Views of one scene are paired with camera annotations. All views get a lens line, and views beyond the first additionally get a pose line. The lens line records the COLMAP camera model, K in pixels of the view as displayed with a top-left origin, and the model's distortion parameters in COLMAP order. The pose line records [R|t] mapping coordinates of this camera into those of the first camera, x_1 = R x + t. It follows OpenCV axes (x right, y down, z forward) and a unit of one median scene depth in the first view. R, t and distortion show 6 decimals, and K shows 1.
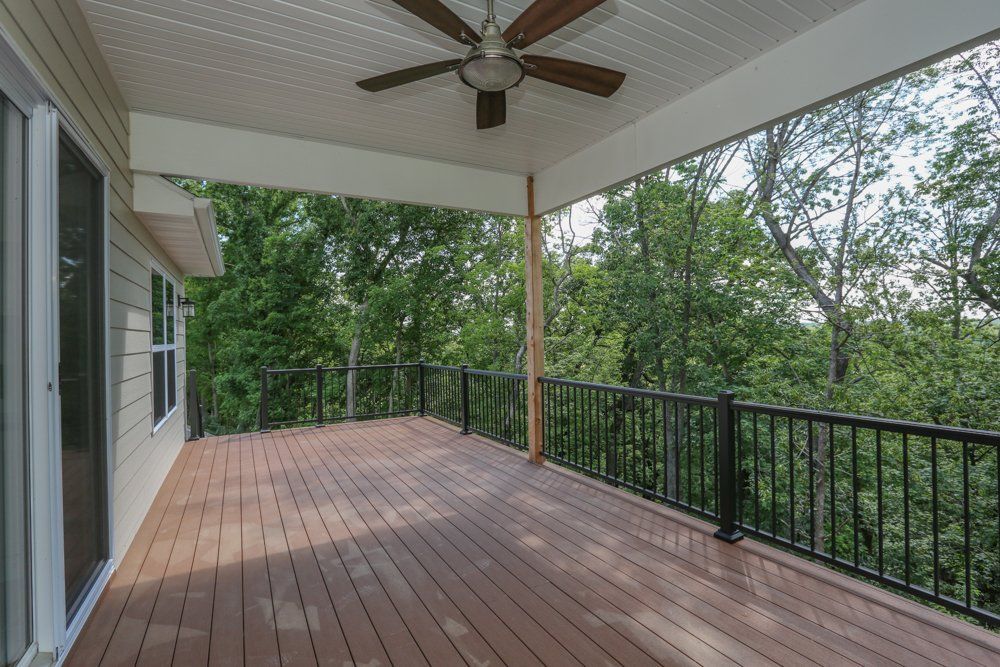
lens RADIAL K [[458.4, 0, 502.7], [0, 458.4, 332.5], [0, 0, 1]] dist [-0.044031, 0.000694]
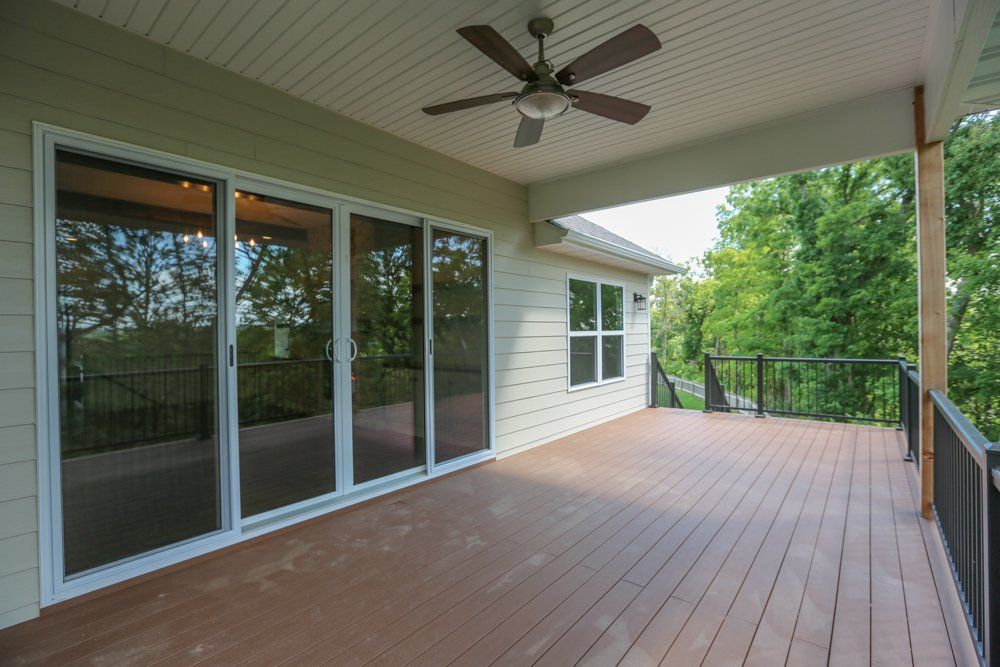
lens RADIAL K [[458.4, 0, 502.7], [0, 458.4, 332.5], [0, 0, 1]] dist [-0.044031, 0.000694]
pose [[0.356449, 0.016397, -0.934171, 0.491532], [0.011391, 0.999695, 0.021893, -0.003291], [0.934245, -0.018445, 0.356154, 0.223278]]
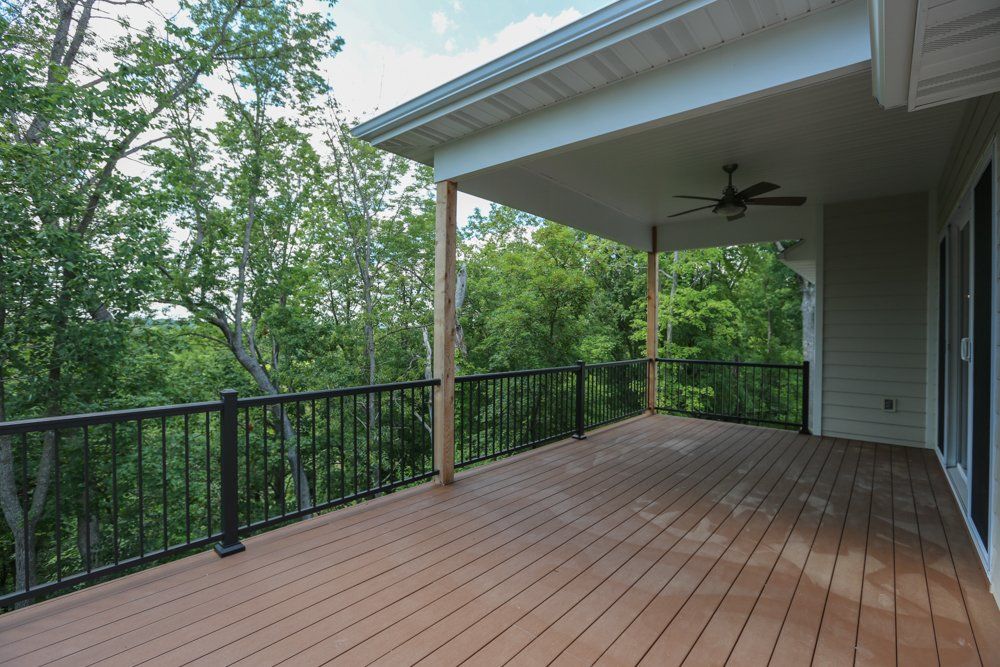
lens RADIAL K [[458.4, 0, 502.7], [0, 458.4, 332.5], [0, 0, 1]] dist [-0.044031, 0.000694]
pose [[-0.330497, 0.018577, 0.943624, -0.809390], [-0.008451, 0.999708, -0.022641, 0.037261], [-0.943769, -0.015458, -0.330244, 1.296002]]
